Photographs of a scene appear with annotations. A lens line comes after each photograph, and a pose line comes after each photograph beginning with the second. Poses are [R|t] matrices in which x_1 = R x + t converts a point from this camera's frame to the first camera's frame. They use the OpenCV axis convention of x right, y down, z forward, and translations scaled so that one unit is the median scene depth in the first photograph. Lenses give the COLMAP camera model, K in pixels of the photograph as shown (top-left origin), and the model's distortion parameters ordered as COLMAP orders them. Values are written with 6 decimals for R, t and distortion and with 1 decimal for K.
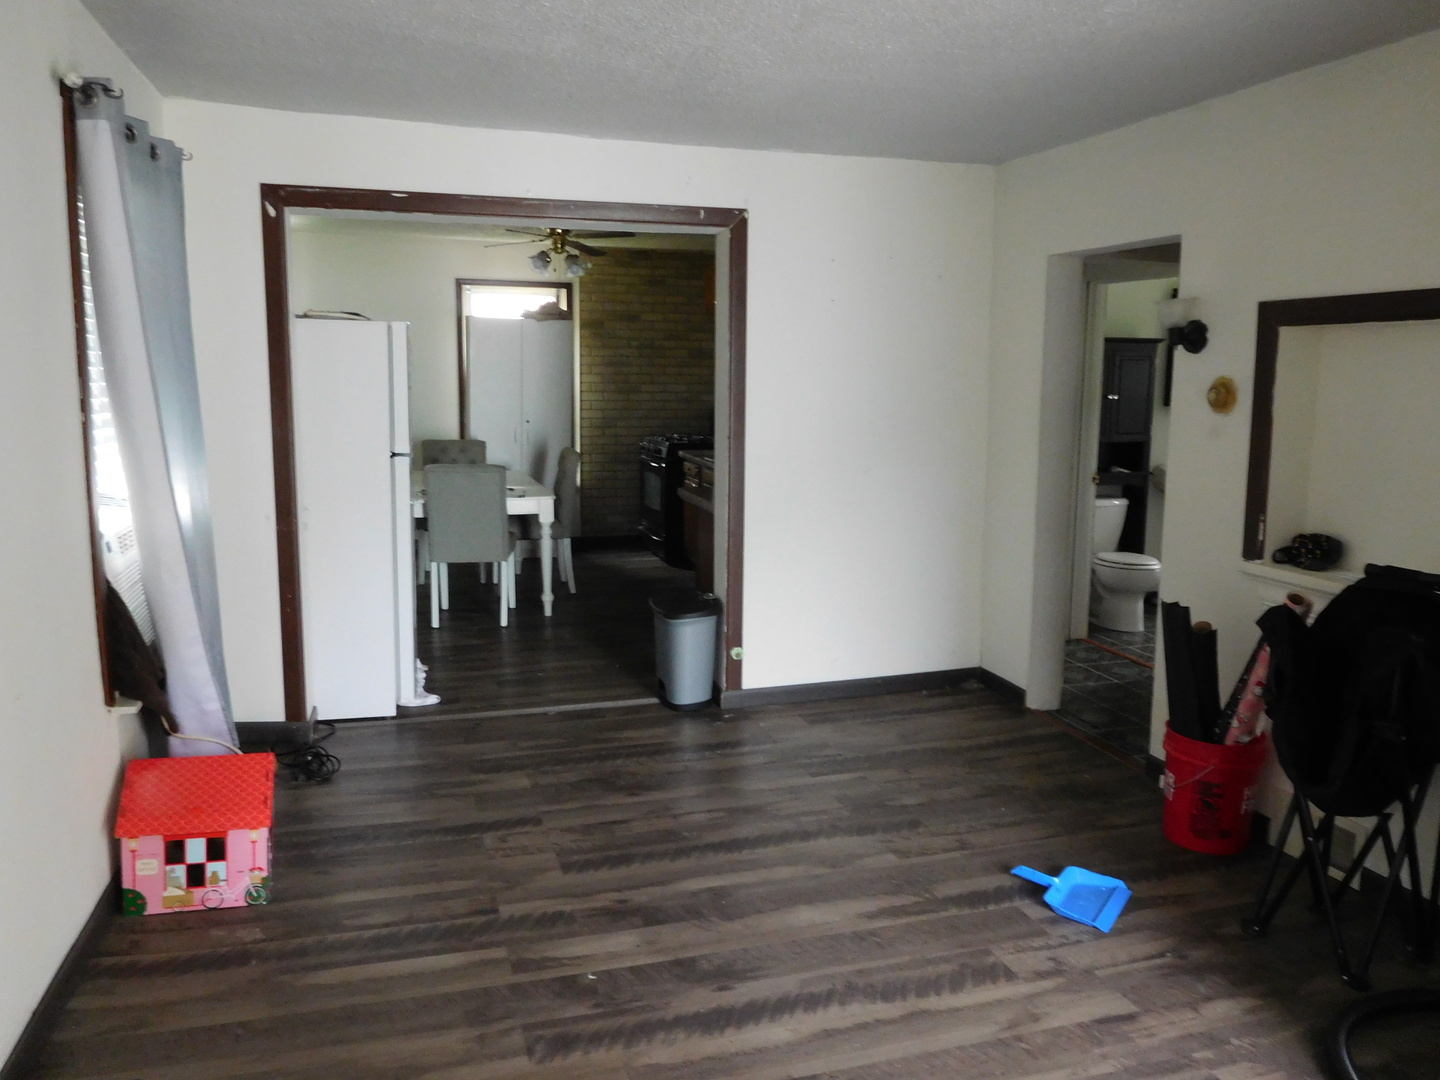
lens RADIAL K [[1070.6, 0, 721.0], [0, 1070.6, 534.8], [0, 0, 1]] dist [-0.009884, -0.000853]
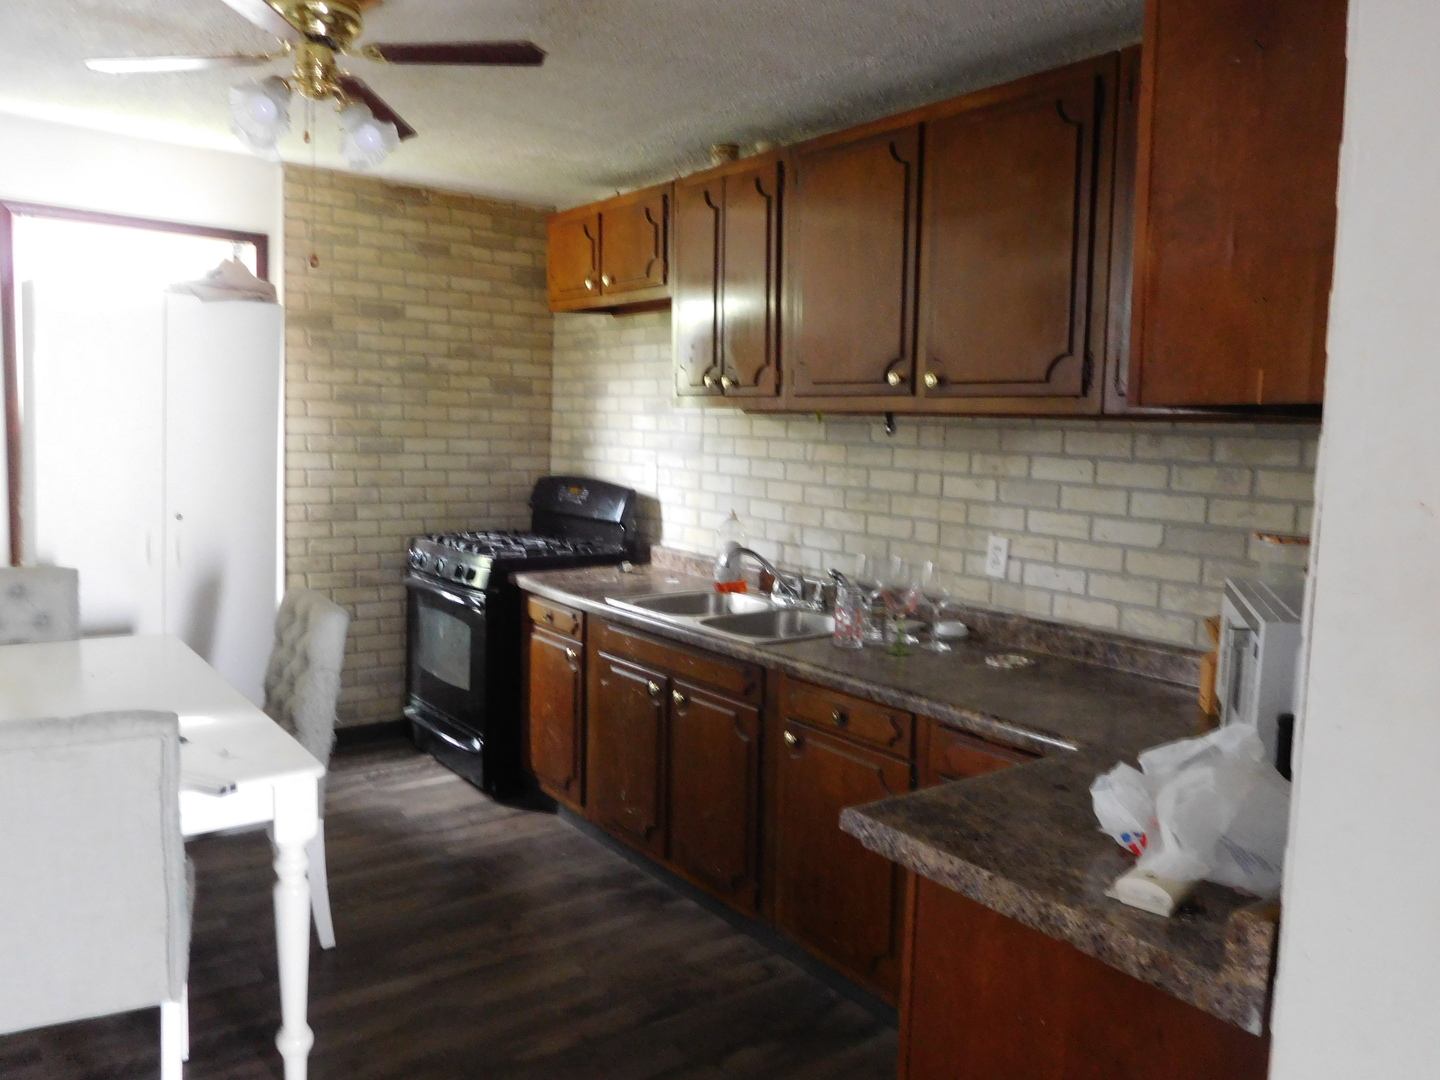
lens RADIAL K [[1070.6, 0, 717.0], [0, 1070.6, 541.0], [0, 0, 1]] dist [-0.009884, -0.000853]
pose [[0.941083, -0.014745, 0.337855, -0.109930], [0.027593, 0.999066, -0.033257, -0.068630], [-0.337049, 0.040620, 0.940611, 0.456250]]
